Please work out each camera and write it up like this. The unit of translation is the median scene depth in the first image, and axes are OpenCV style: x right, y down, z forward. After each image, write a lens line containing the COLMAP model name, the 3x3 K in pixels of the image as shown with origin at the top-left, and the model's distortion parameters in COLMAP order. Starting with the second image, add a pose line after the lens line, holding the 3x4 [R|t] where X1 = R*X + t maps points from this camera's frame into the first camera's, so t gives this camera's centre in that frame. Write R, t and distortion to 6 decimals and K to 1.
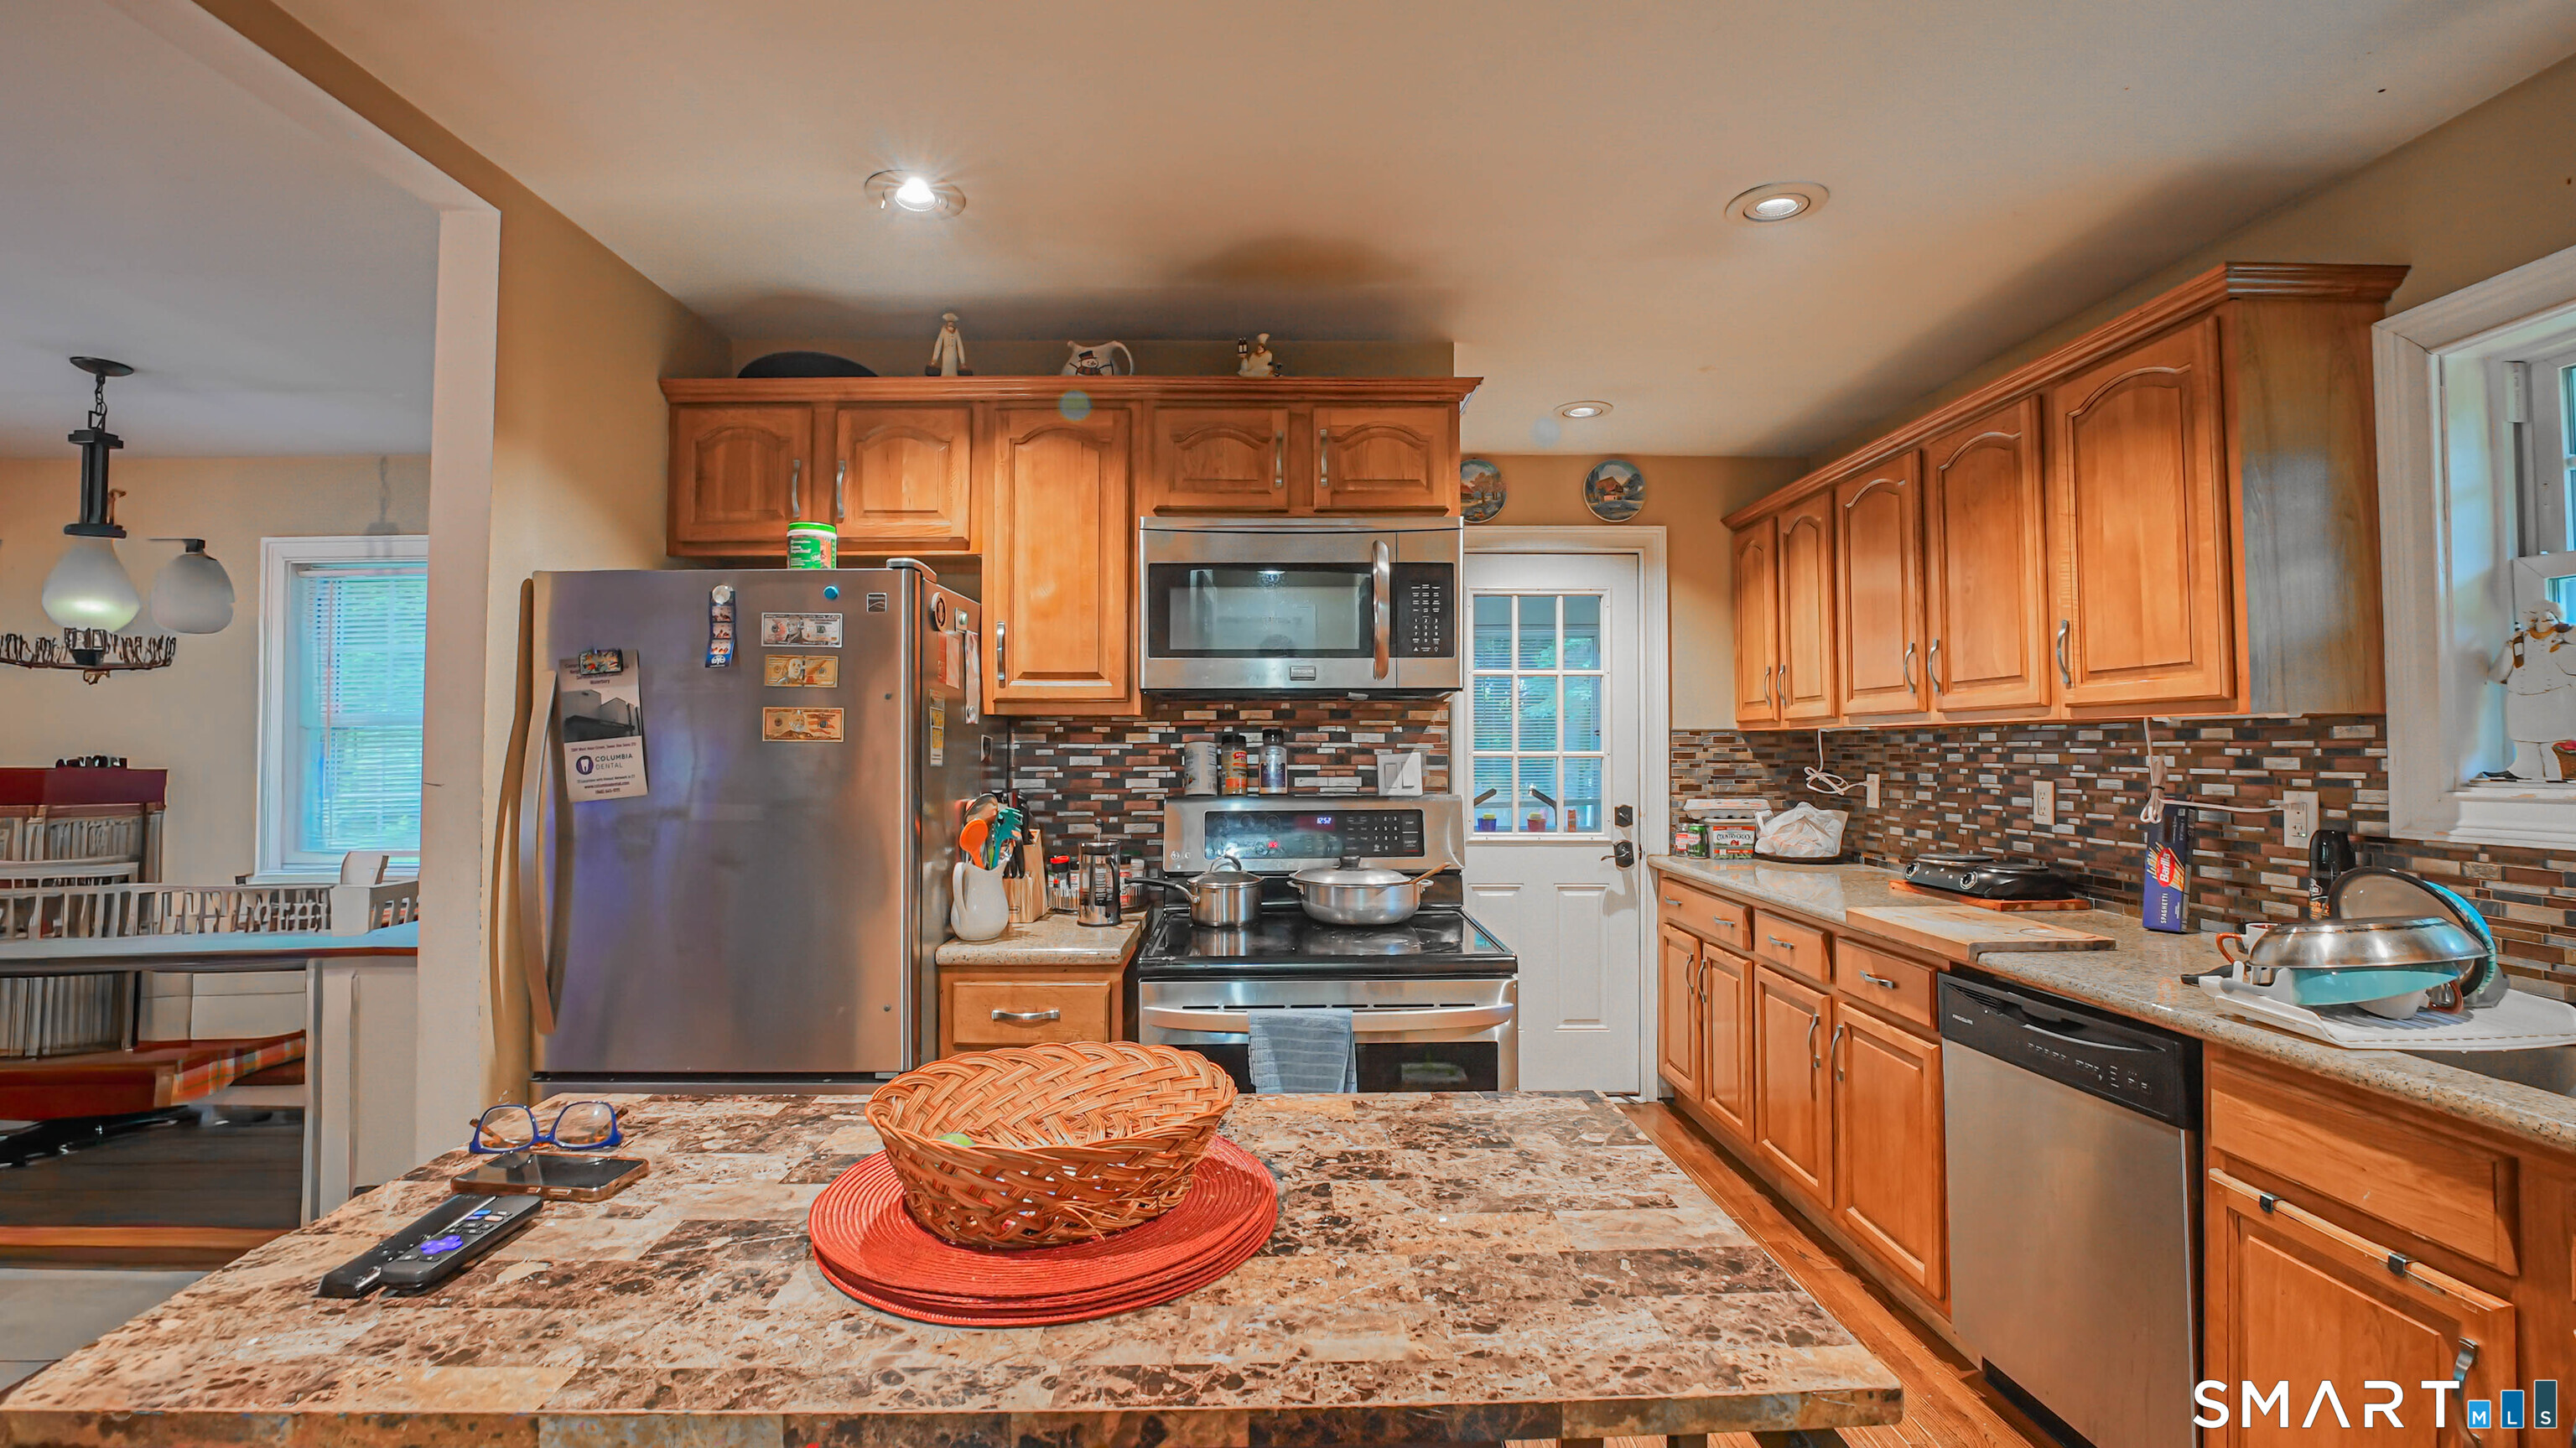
lens RADIAL K [[1076.6, 0, 1284.9], [0, 1076.6, 715.4], [0, 0, 1]] dist [-0.031582, 0.003966]
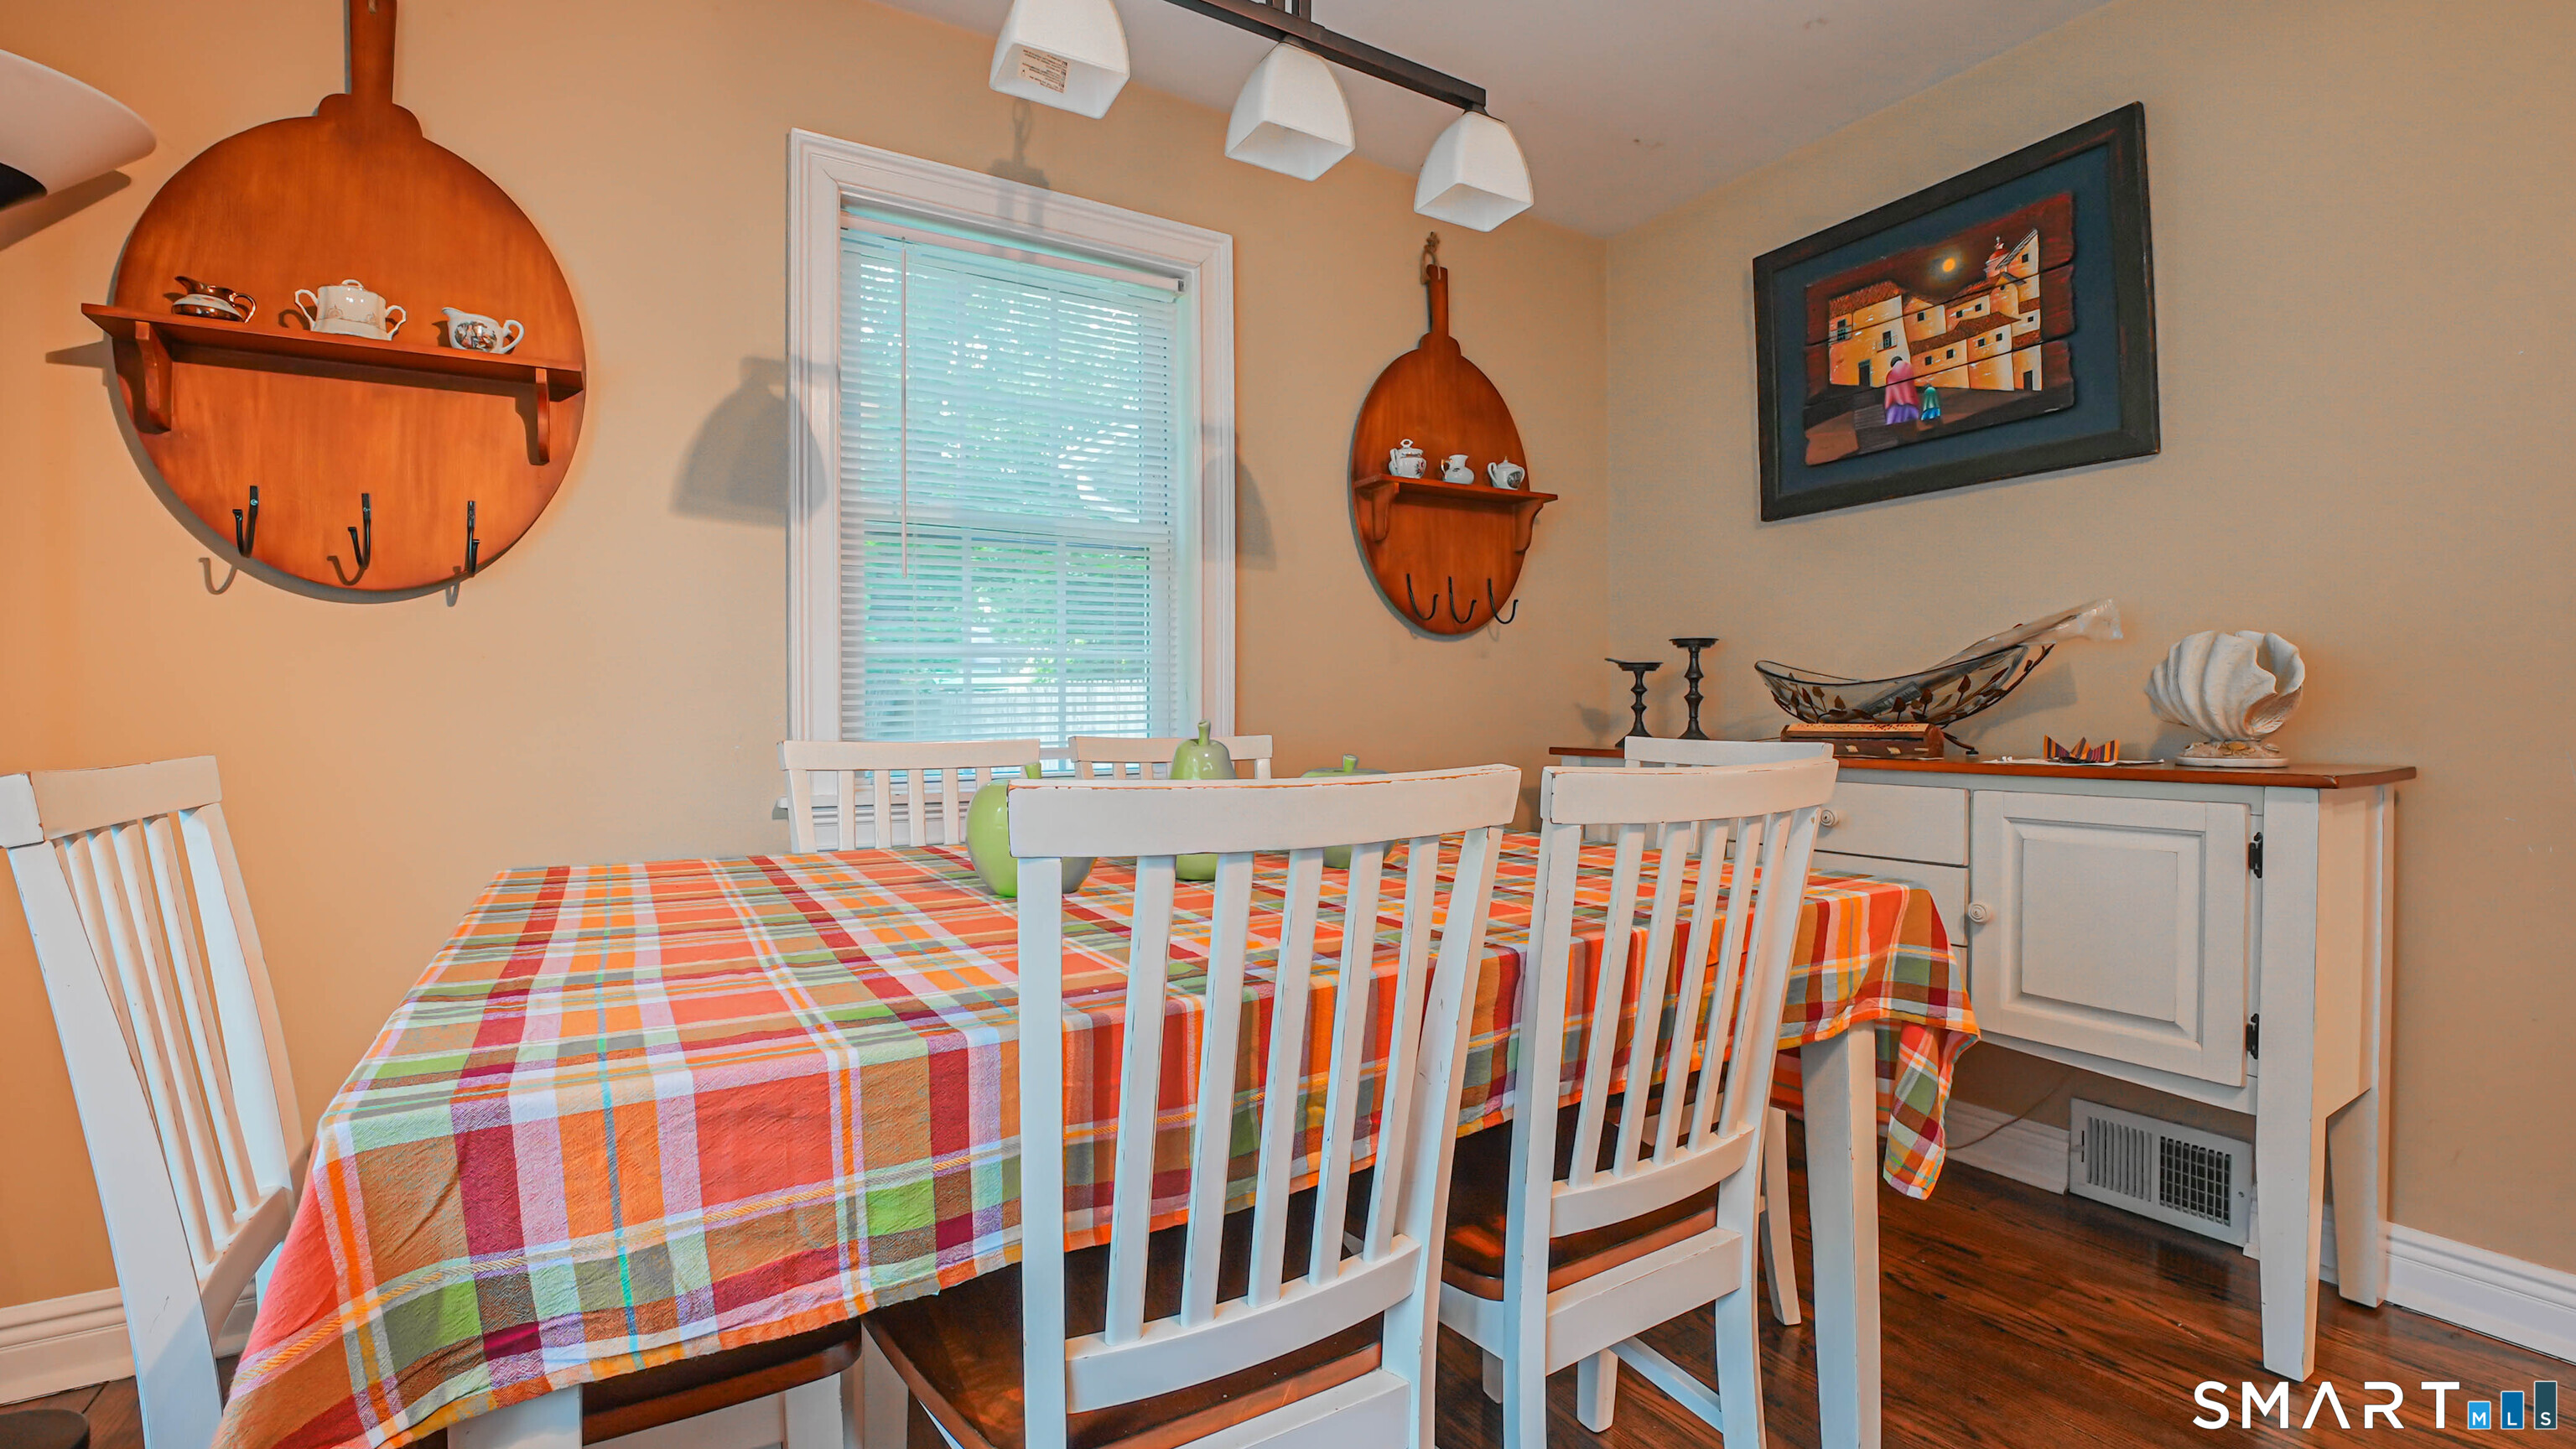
lens RADIAL K [[1058.2, 0, 1282.6], [0, 1058.2, 719.6], [0, 0, 1]] dist [-0.026329, -0.000204]
pose [[0.856416, -0.004509, 0.516266, -1.630580], [-0.010389, 0.999609, 0.025965, 0.154266], [-0.516182, -0.027600, 0.856034, 0.703998]]
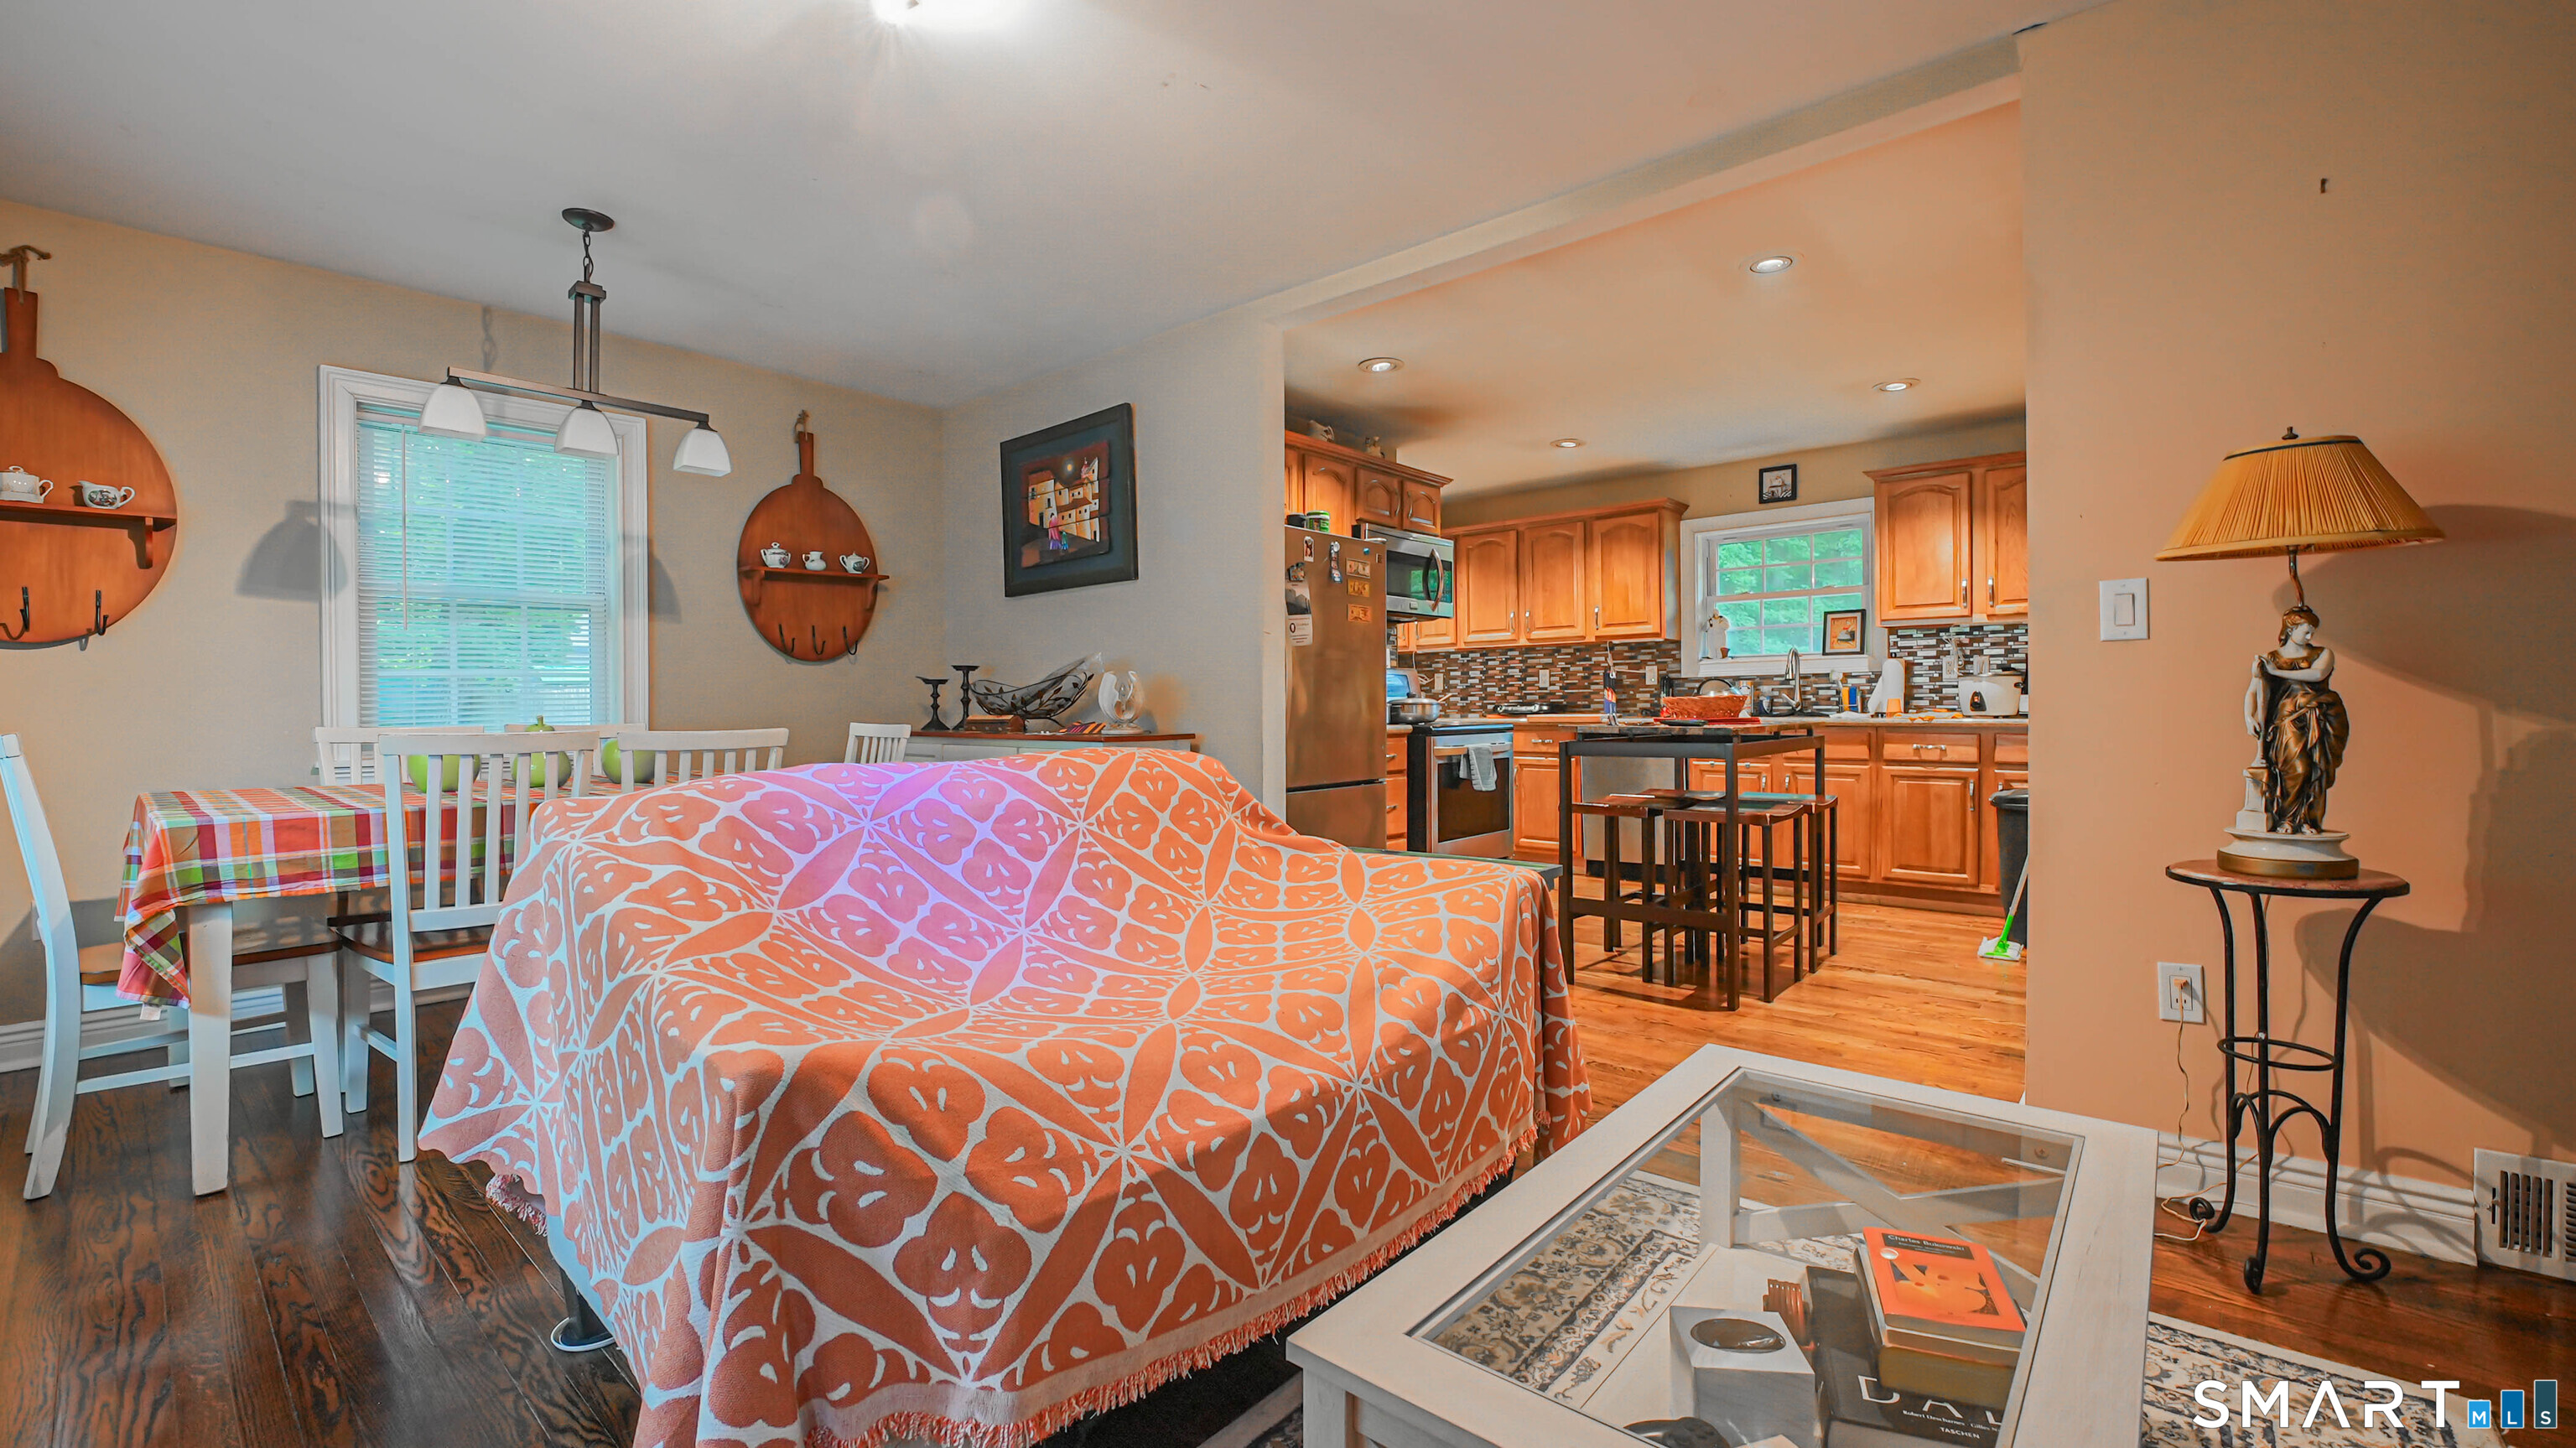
lens RADIAL K [[1048.8, 0, 1285.9], [0, 1048.8, 716.4], [0, 0, 1]] dist [-0.030471, 0.004034]
pose [[0.667501, -0.010363, 0.744537, -1.691476], [-0.013812, 0.999559, 0.026296, 0.128182], [-0.744481, -0.027836, 0.667063, -0.212312]]
